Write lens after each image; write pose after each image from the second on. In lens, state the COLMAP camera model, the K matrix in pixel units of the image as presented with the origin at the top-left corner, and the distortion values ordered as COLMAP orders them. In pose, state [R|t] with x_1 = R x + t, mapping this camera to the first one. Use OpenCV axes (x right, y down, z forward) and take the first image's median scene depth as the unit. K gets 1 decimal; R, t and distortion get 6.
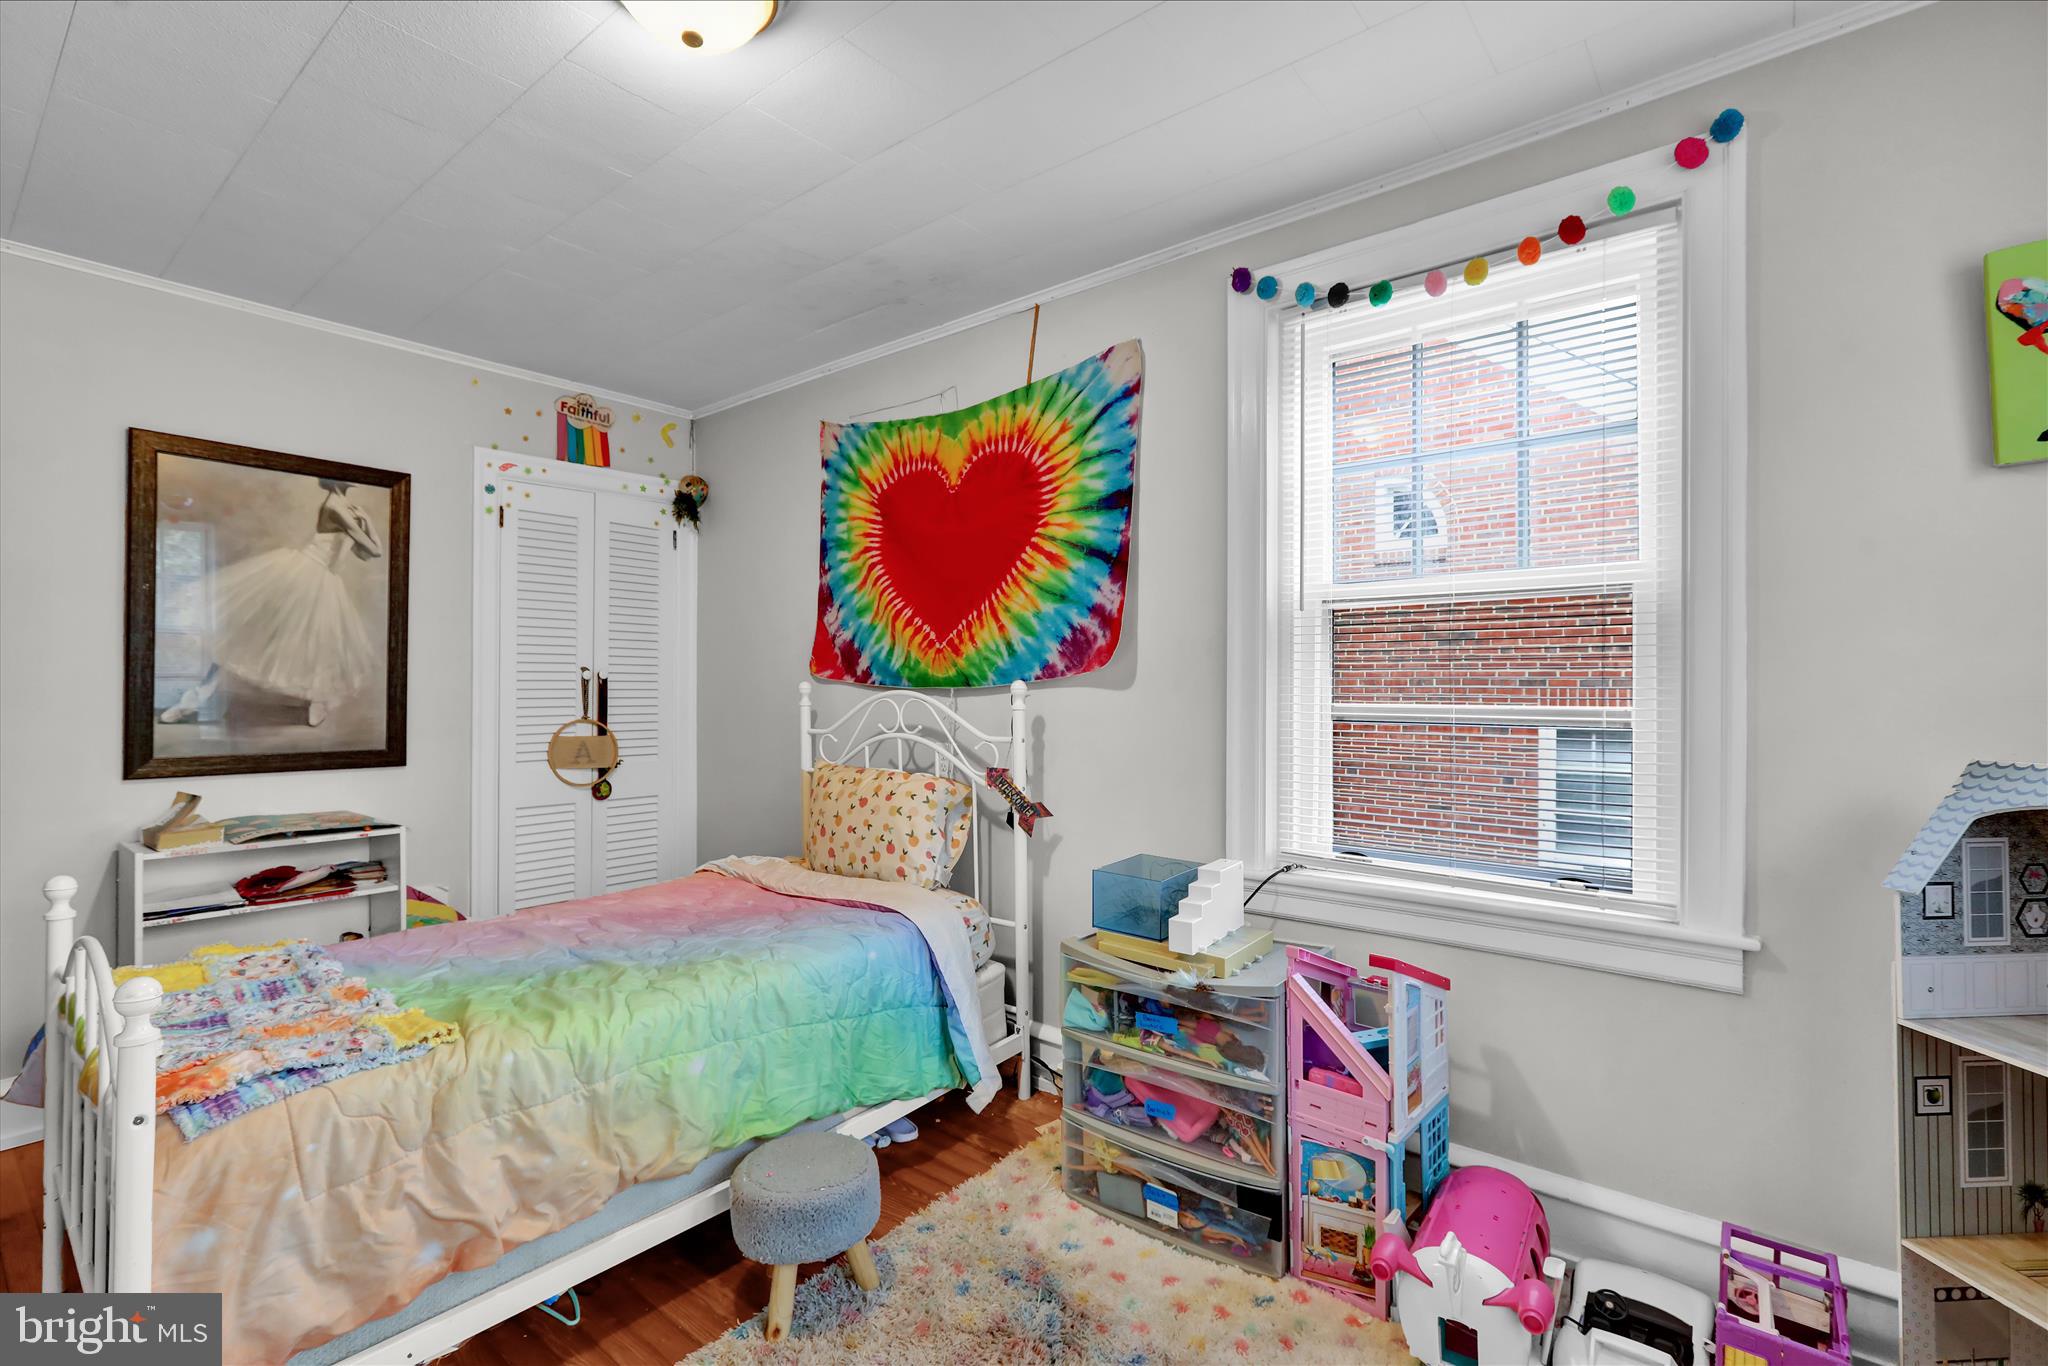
lens RADIAL K [[943.4, 0, 1017.2], [0, 943.4, 679.9], [0, 0, 1]] dist [0.002320, 0.000883]
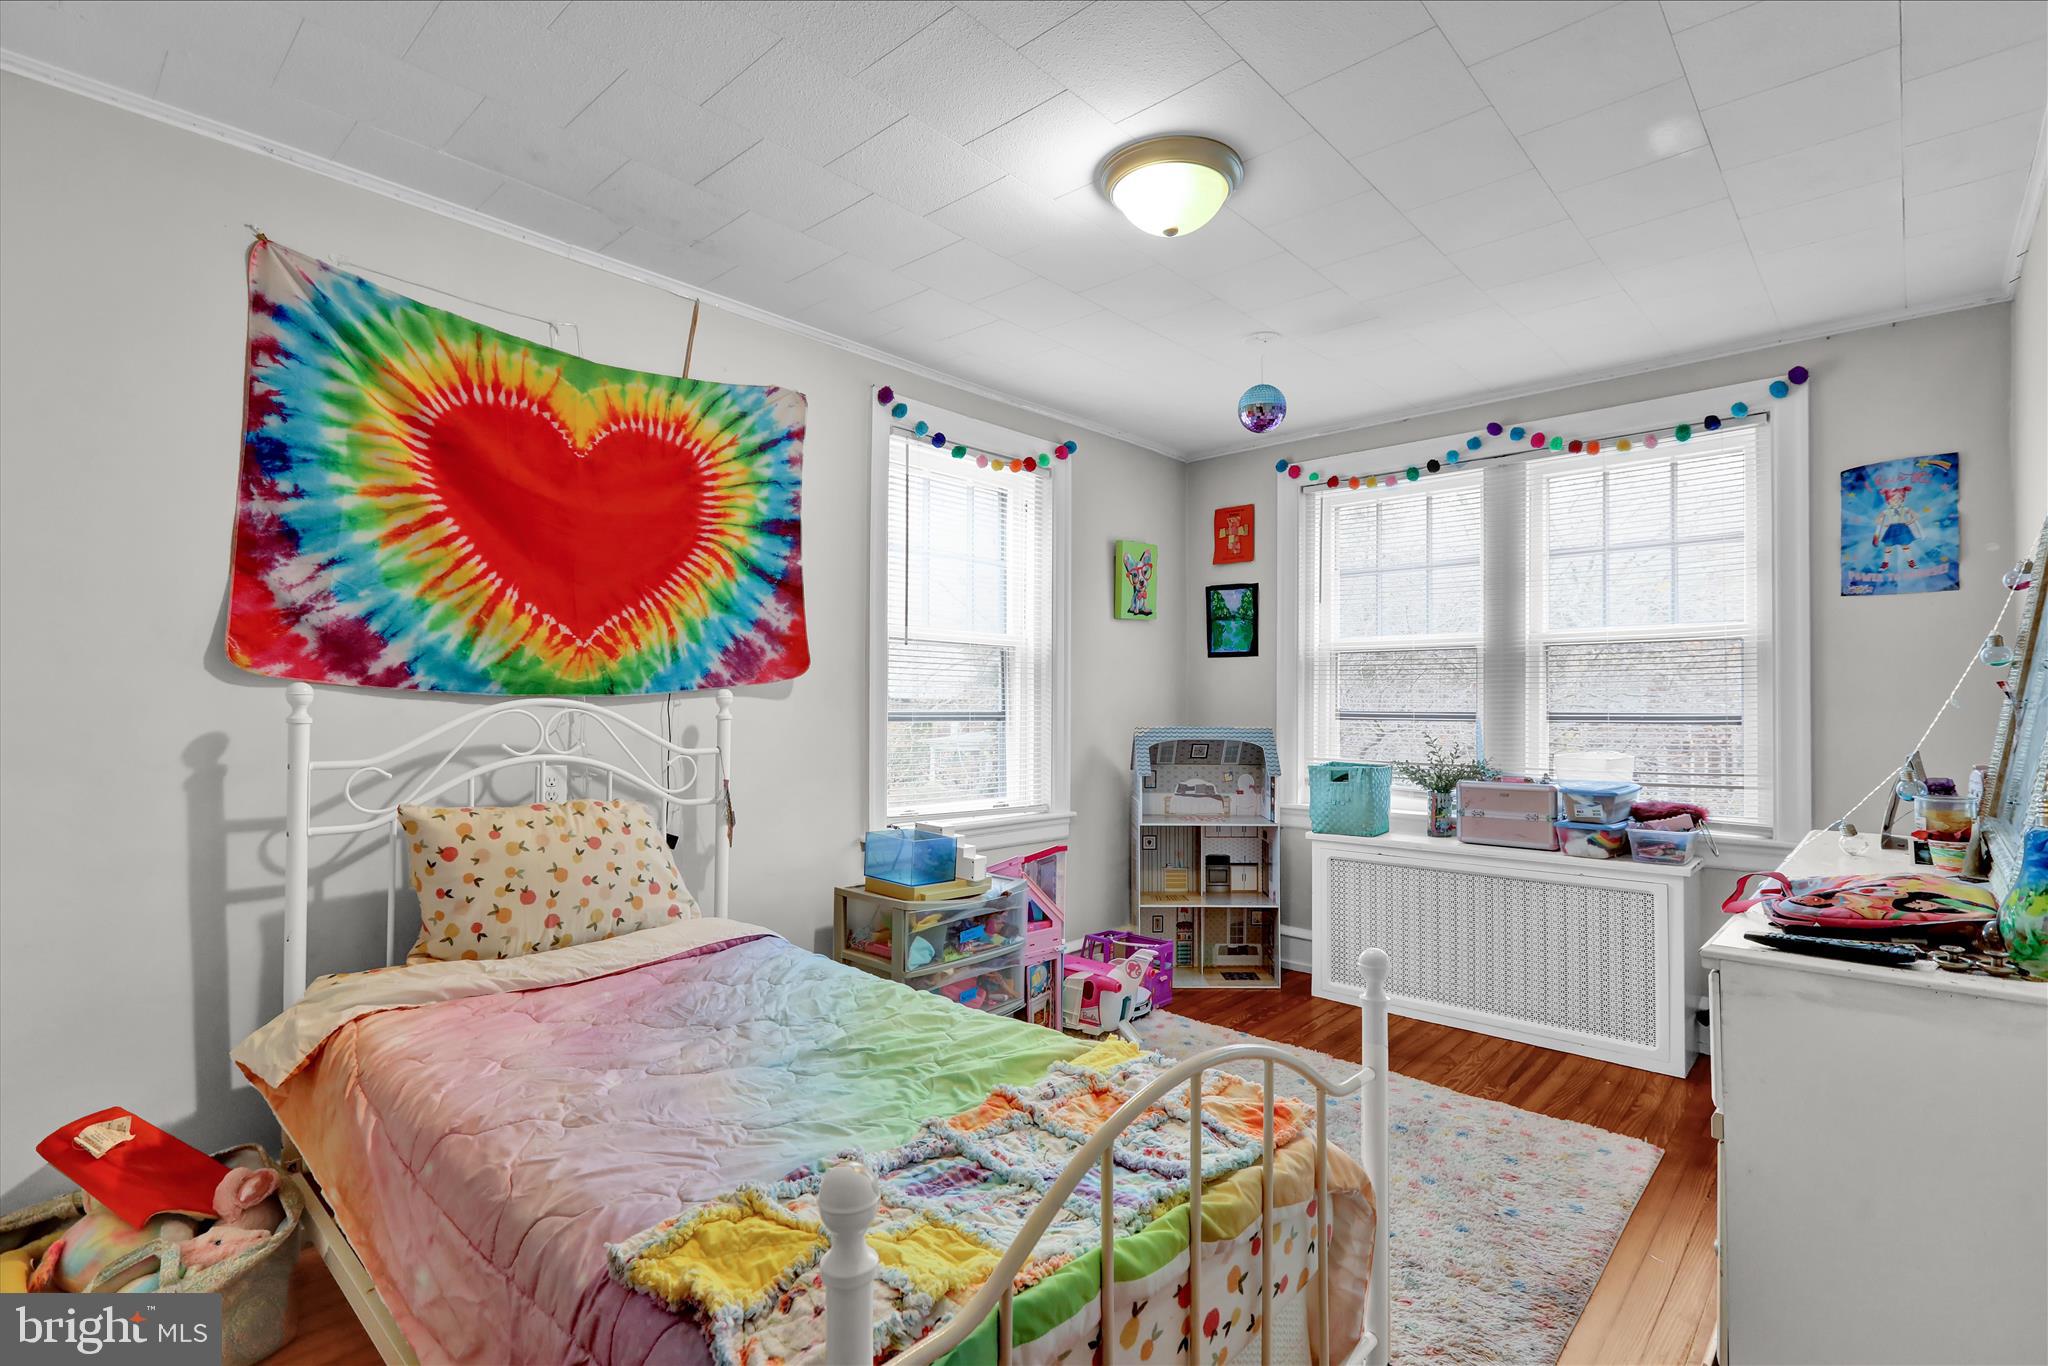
lens RADIAL K [[943.4, 0, 1023.3], [0, 943.4, 689.6], [0, 0, 1]] dist [0.002320, 0.000883]
pose [[0.066300, 0.016476, 0.997664, -0.914851], [-0.010790, 0.999817, -0.015795, 0.012652], [-0.997741, -0.009718, 0.066466, 0.599802]]
